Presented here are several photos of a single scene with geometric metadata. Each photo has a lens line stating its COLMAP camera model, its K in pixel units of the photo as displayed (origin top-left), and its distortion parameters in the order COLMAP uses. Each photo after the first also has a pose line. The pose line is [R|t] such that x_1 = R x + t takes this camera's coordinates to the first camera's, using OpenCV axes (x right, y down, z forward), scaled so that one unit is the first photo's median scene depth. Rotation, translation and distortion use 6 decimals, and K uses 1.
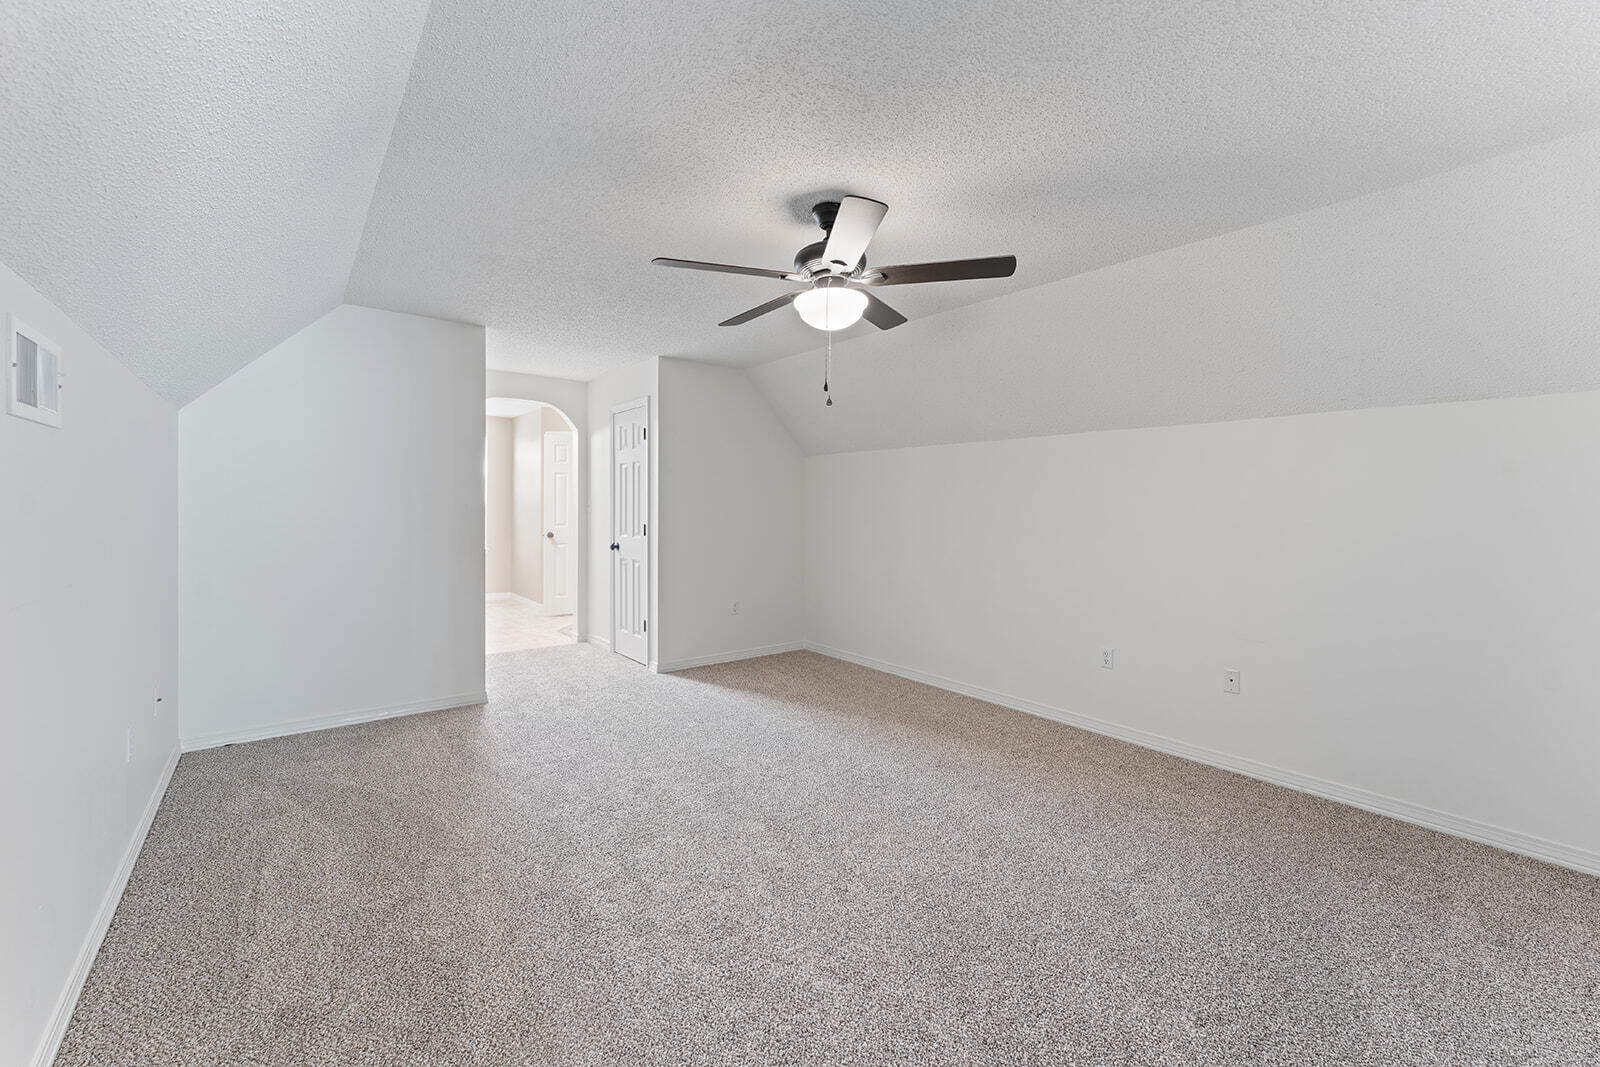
lens RADIAL K [[651.4, 0, 791.2], [0, 651.4, 526.7], [0, 0, 1]] dist [0.000702, -0.000575]
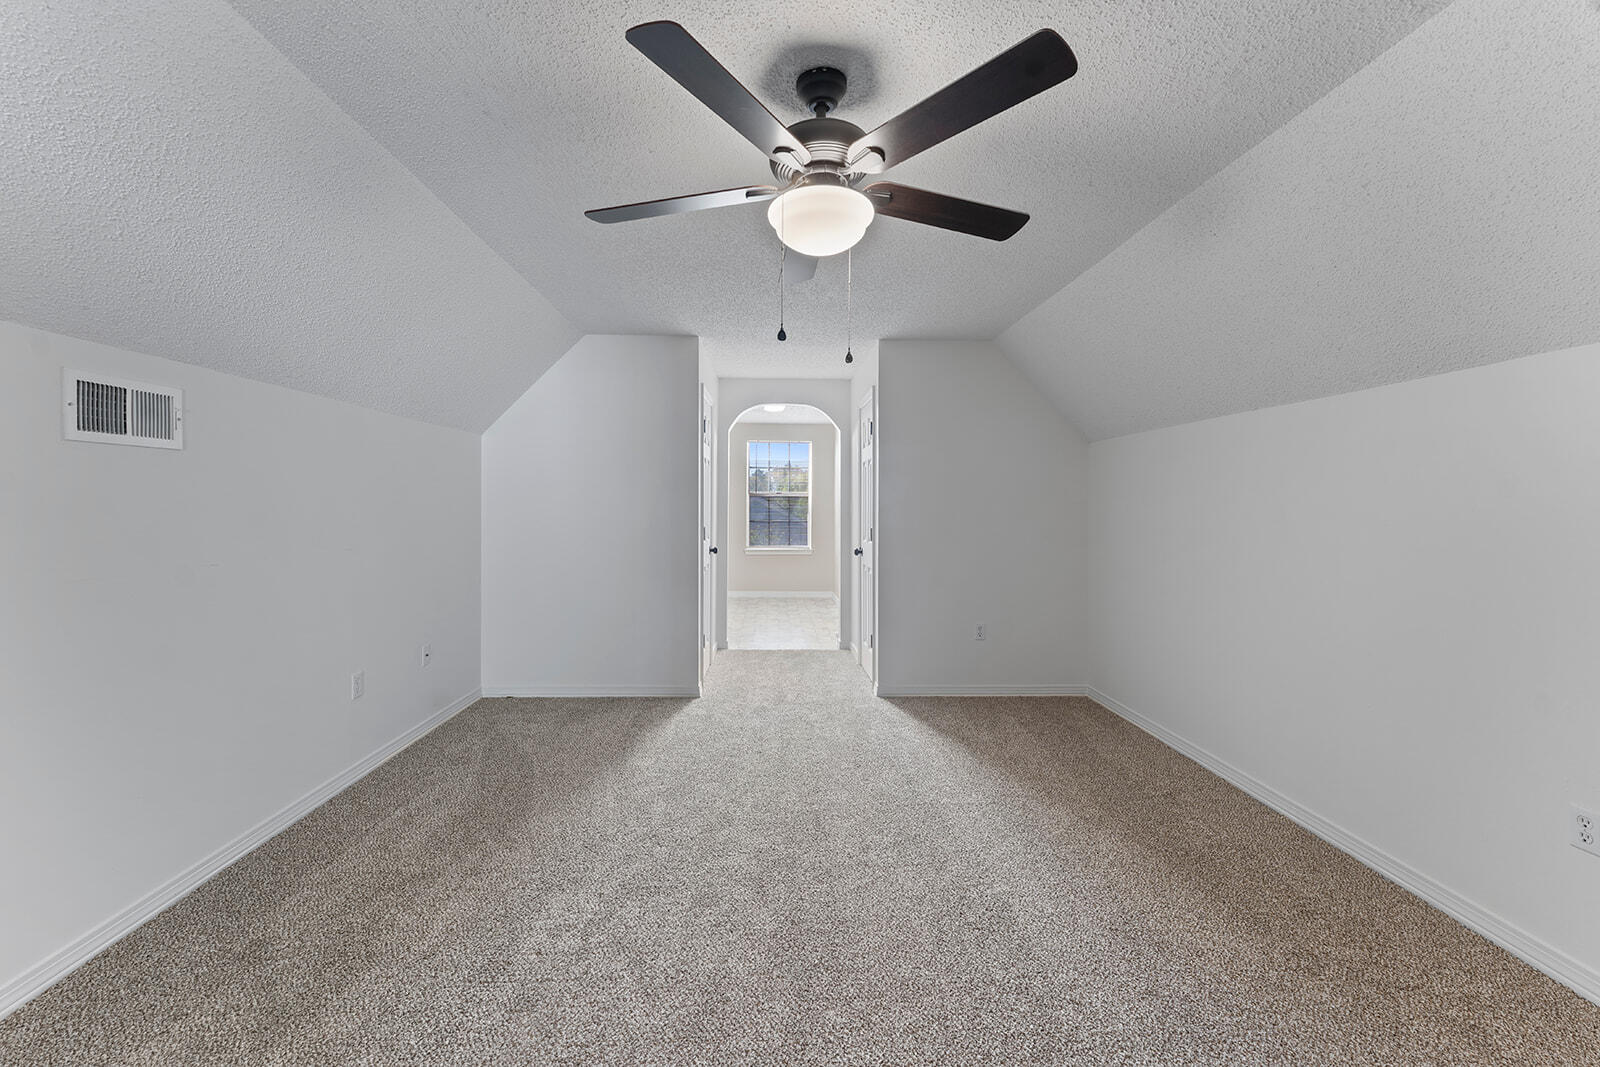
lens RADIAL K [[651.4, 0, 799.2], [0, 651.4, 519.3], [0, 0, 1]] dist [0.000702, -0.000575]
pose [[0.806797, 0.010850, -0.590730, 0.295841], [-0.021400, 0.999712, -0.010867, -0.005848], [0.590442, 0.021409, 0.806796, 0.275014]]
